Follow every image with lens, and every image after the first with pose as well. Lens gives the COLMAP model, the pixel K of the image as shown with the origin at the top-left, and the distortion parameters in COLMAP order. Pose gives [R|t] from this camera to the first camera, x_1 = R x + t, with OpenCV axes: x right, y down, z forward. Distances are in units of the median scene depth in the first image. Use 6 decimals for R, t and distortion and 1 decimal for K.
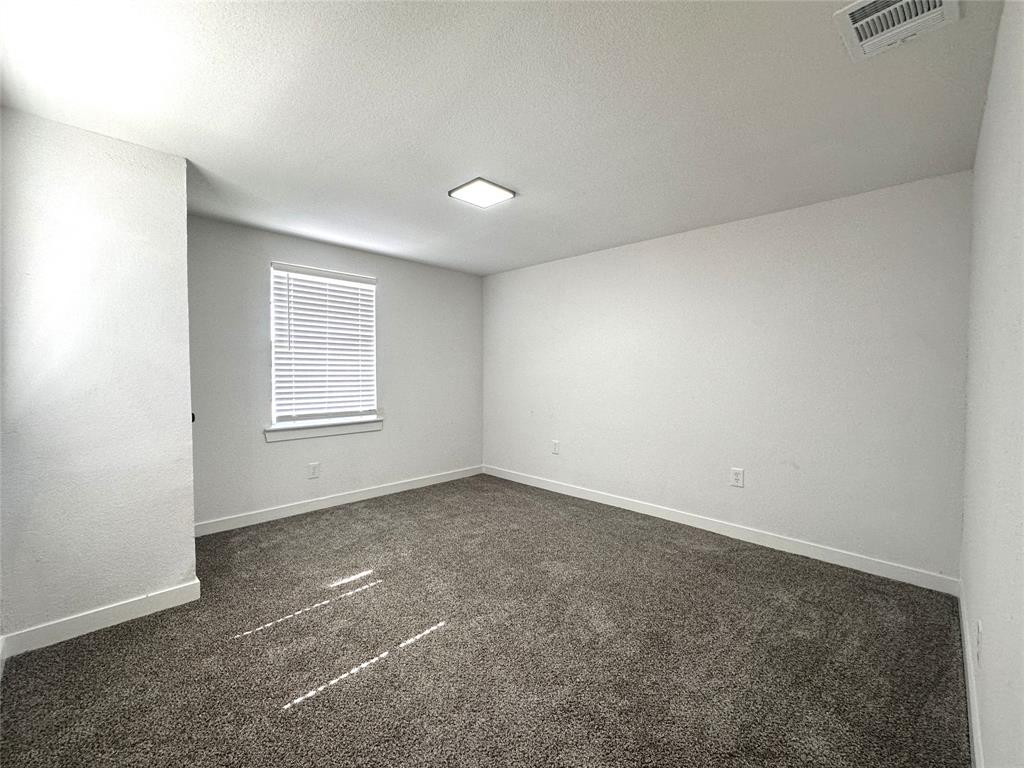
lens RADIAL K [[417.4, 0, 516.0], [0, 417.4, 383.4], [0, 0, 1]] dist [-0.000557, 0.000686]
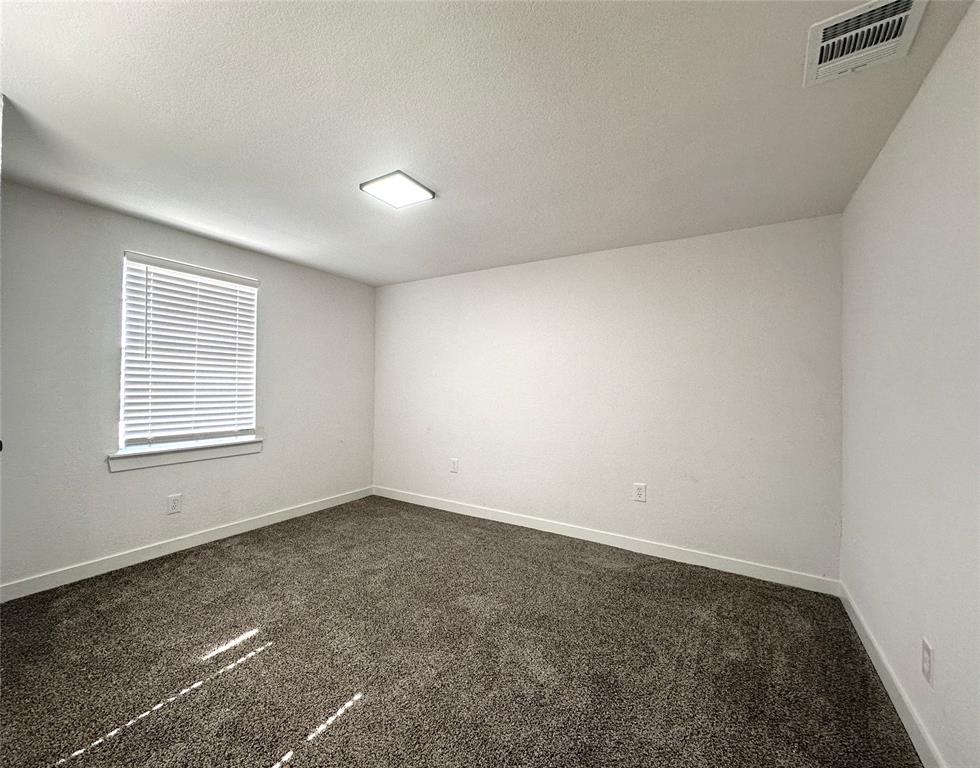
lens RADIAL K [[402.2, 0, 470.6], [0, 402.2, 384.3], [0, 0, 1]] dist [0.000353, 0.000242]
pose [[0.980036, 0.011060, 0.198515, -0.074310], [-0.004282, 0.999394, -0.034542, -0.004374], [-0.198776, 0.033003, 0.979489, 0.099272]]
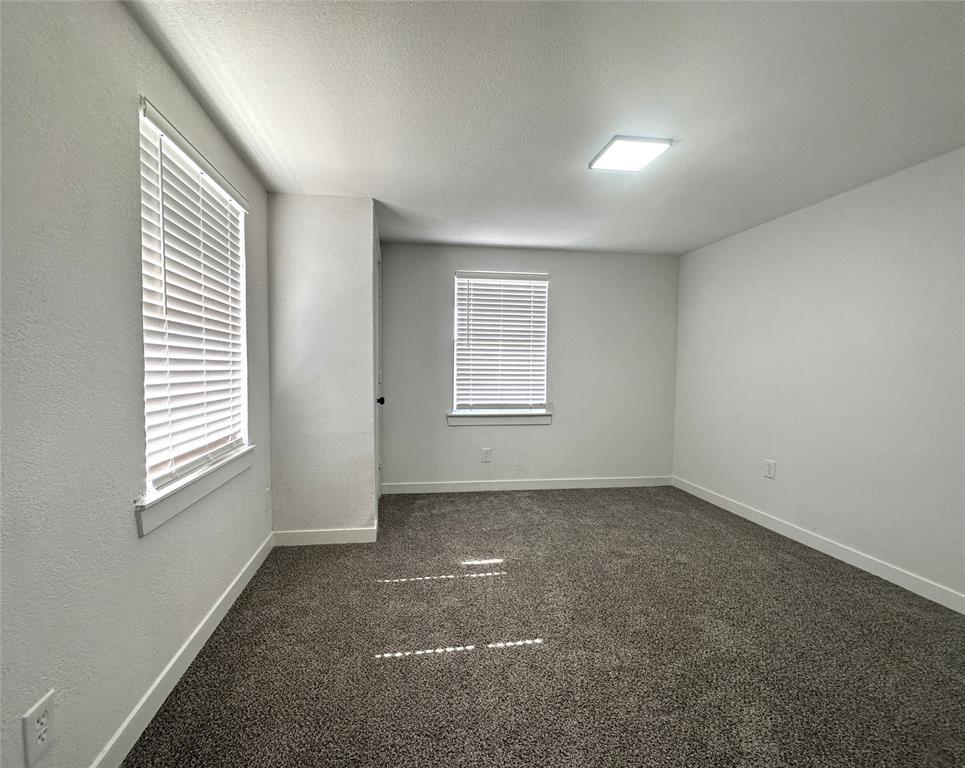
lens RADIAL K [[405.0, 0, 459.7], [0, 405.0, 384.6], [0, 0, 1]] dist [-0.001248, 0.000373]
pose [[0.790609, 0.033503, -0.611404, 0.125656], [-0.024958, 0.999435, 0.022493, -0.001786], [0.611812, -0.002524, 0.790999, 0.114217]]
